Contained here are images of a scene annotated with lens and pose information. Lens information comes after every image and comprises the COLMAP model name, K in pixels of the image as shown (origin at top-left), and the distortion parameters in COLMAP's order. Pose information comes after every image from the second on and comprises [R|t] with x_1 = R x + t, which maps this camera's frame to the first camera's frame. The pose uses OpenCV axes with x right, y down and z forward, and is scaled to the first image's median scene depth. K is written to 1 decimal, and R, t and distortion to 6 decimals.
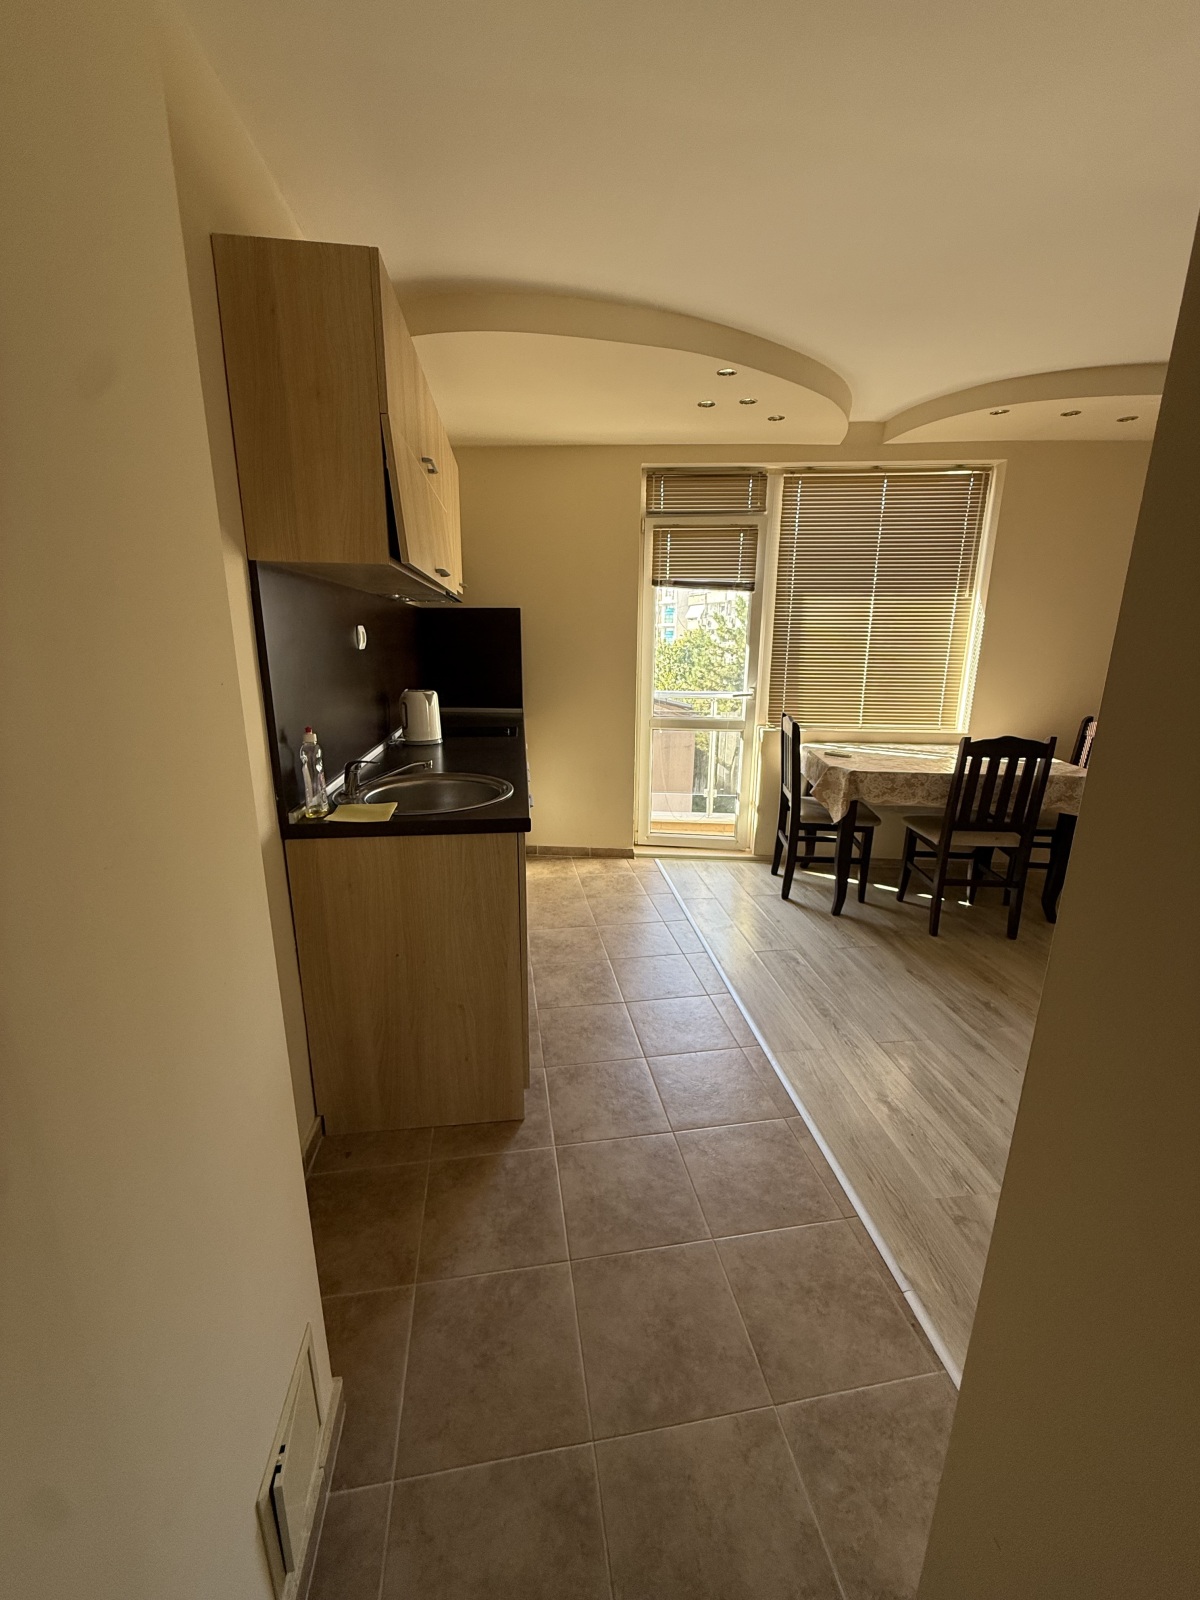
lens RADIAL K [[634.7, 0, 600.0], [0, 634.7, 800.0], [0, 0, 1]] dist [-0.000103, -0.000010]
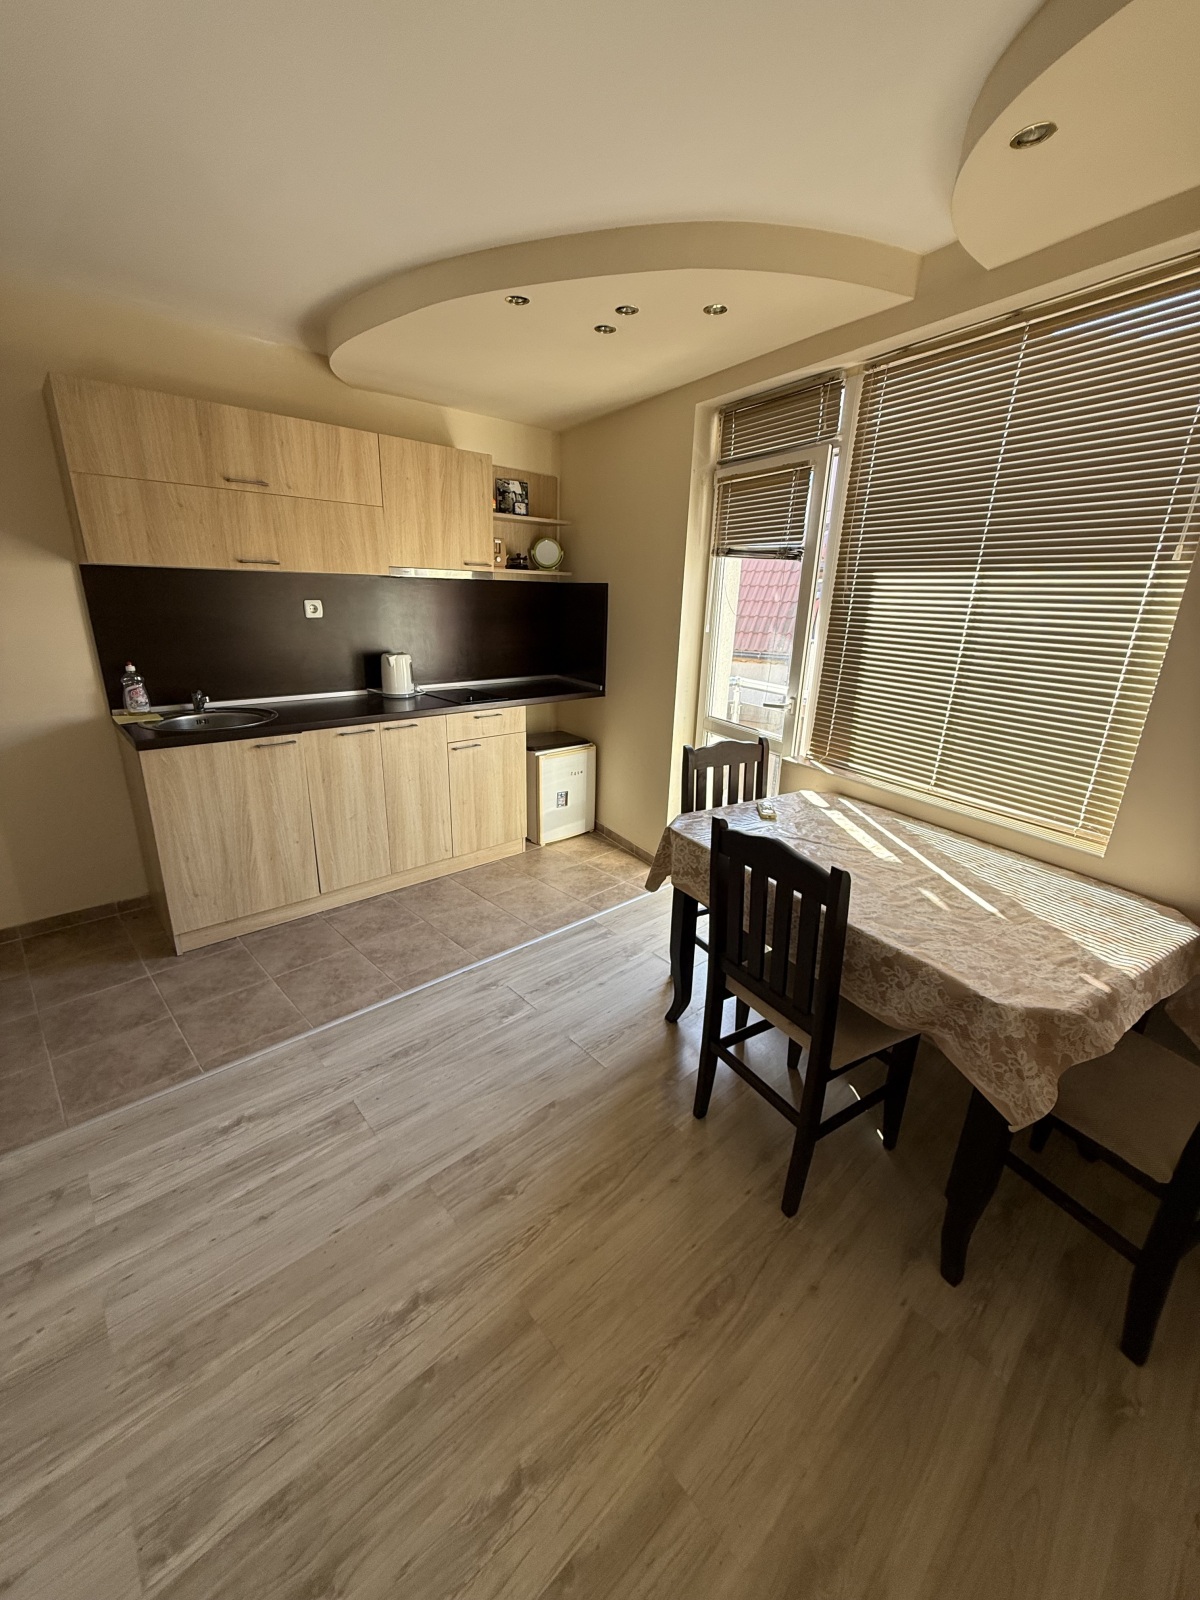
lens RADIAL K [[634.7, 0, 600.0], [0, 634.7, 800.0], [0, 0, 1]] dist [-0.000103, -0.000010]
pose [[0.577594, 0.264813, -0.772179, 0.748463], [-0.226472, 0.960772, 0.160087, -0.142622], [0.784281, 0.082411, 0.614908, 0.438368]]
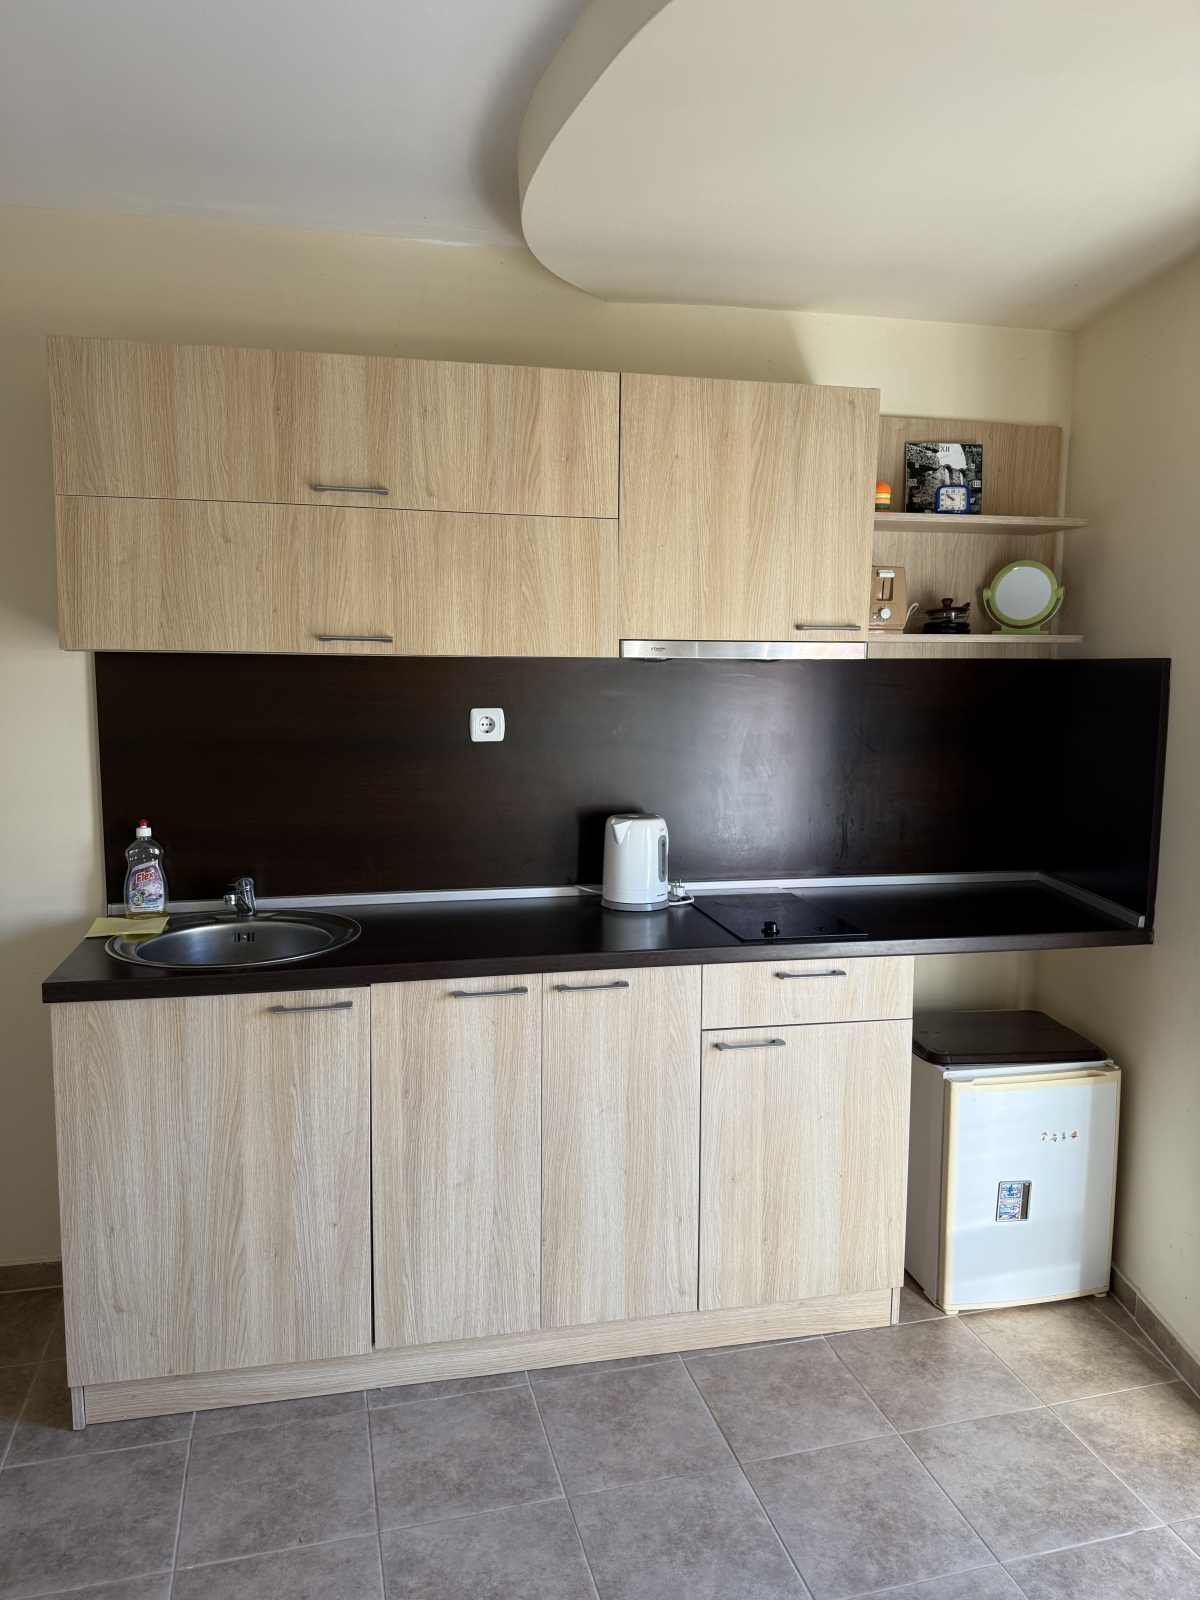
lens RADIAL K [[1123.5, 0, 604.5], [0, 1123.5, 808.9], [0, 0, 1]] dist [0.083280, -0.110994]
pose [[0.095428, 0.120588, -0.988105, 0.550764], [-0.253455, 0.962863, 0.093030, -0.203988], [0.962629, 0.241563, 0.122448, 0.646262]]
